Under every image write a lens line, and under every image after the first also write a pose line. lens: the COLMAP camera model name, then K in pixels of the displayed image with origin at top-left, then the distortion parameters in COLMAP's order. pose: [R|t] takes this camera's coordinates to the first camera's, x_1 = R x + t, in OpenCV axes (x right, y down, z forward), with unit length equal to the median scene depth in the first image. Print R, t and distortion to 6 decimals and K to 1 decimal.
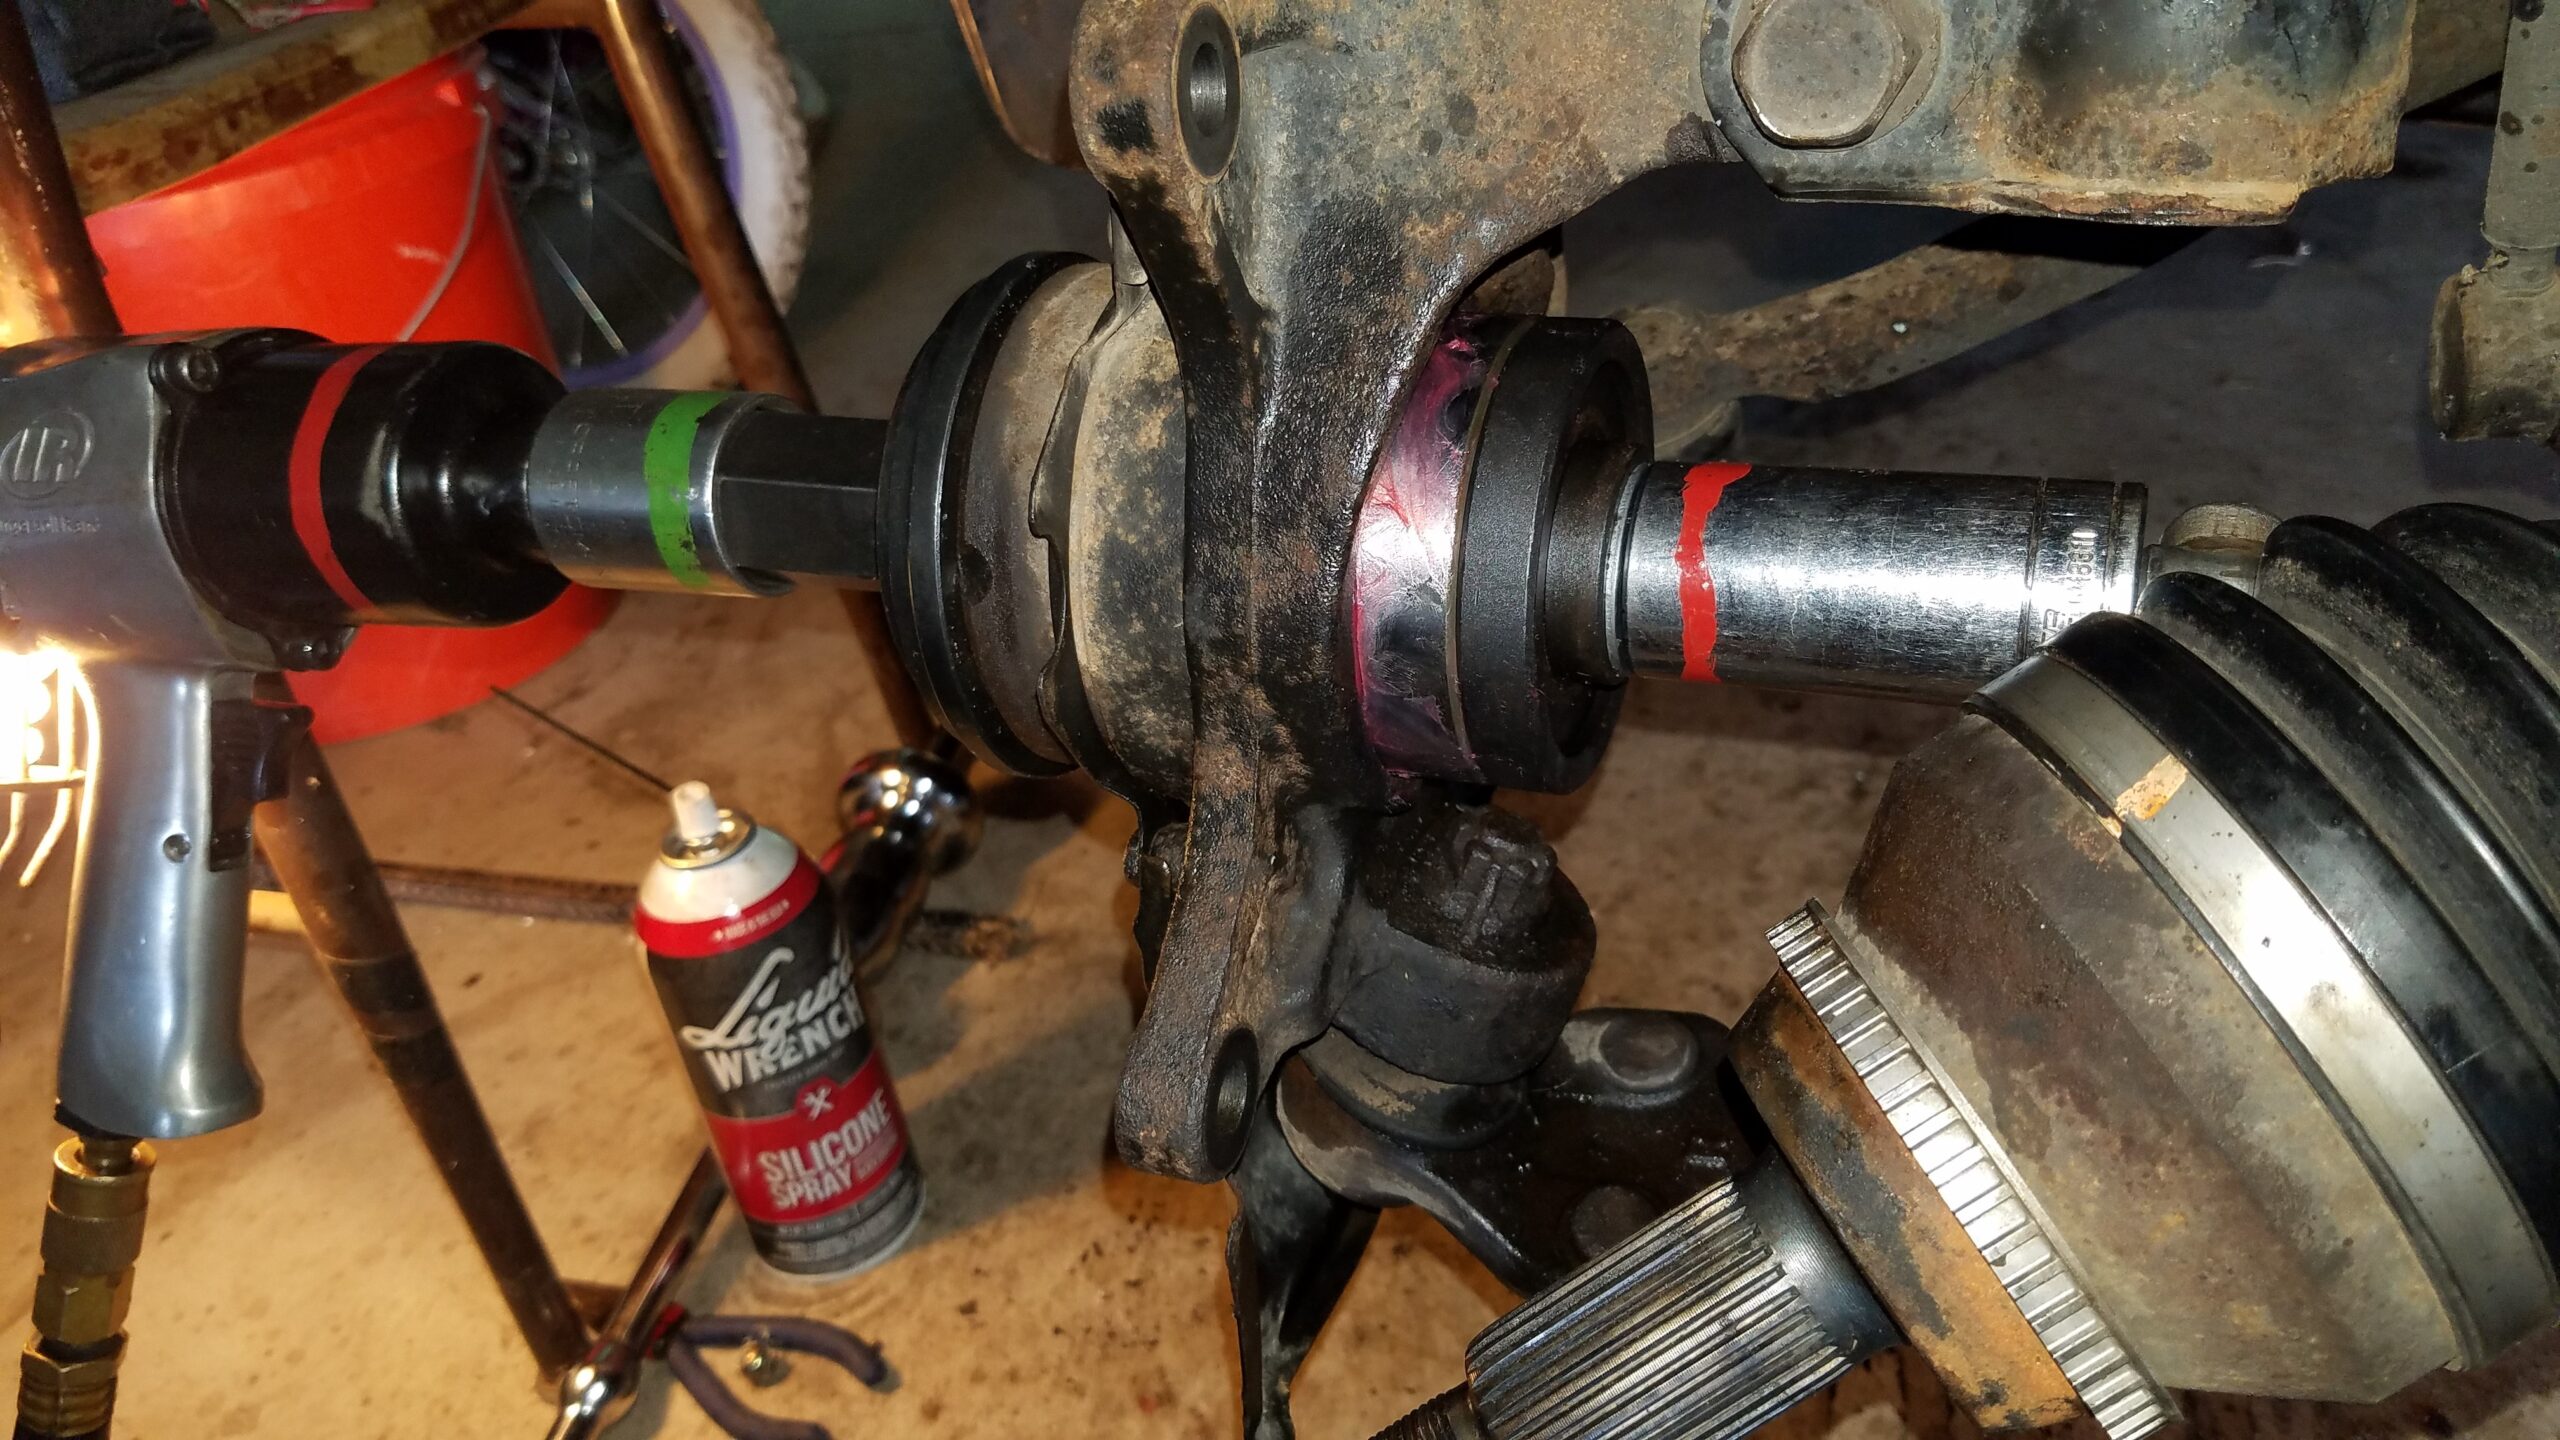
lens RADIAL K [[2035.6, 0, 1274.7], [0, 2035.6, 709.3], [0, 0, 1]] dist [0.040040, -0.045815]
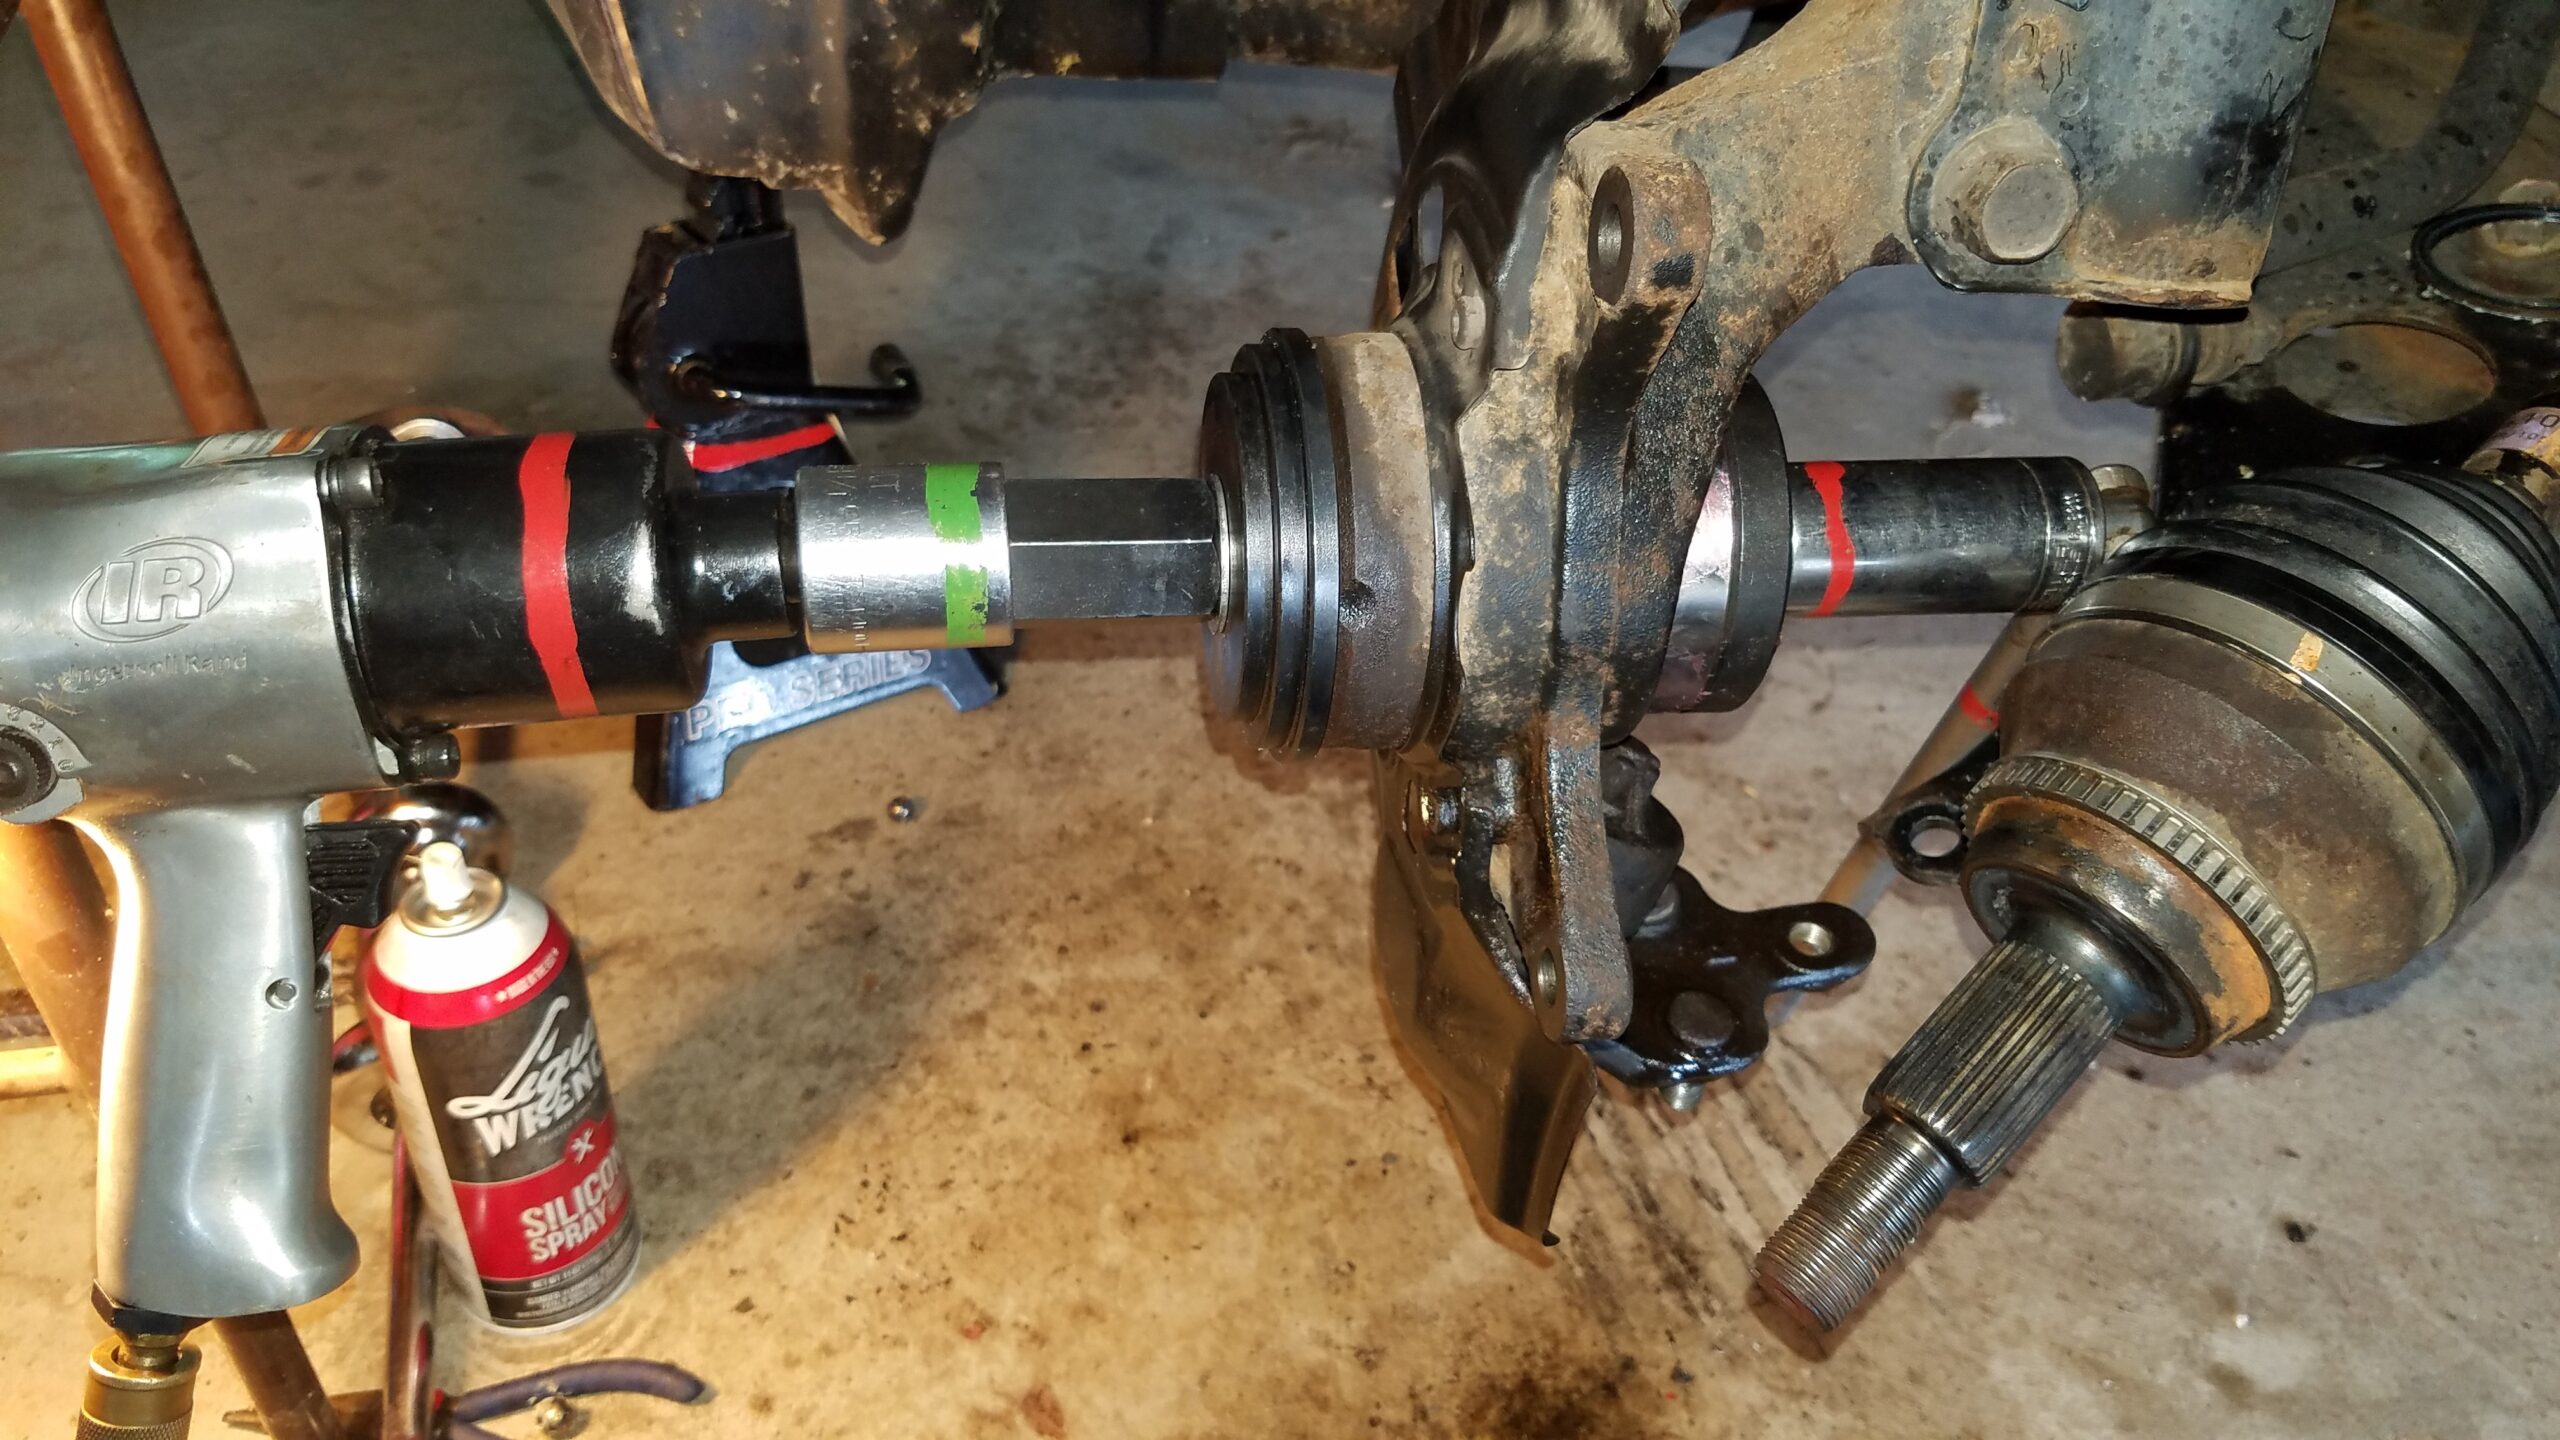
lens RADIAL K [[2035.6, 0, 1283.8], [0, 2035.6, 725.0], [0, 0, 1]] dist [0.040040, -0.045815]
pose [[0.858937, -0.147314, 0.490433, -0.404811], [0.121365, 0.989003, 0.084515, -0.052583], [-0.497491, -0.013072, 0.867371, -0.022872]]
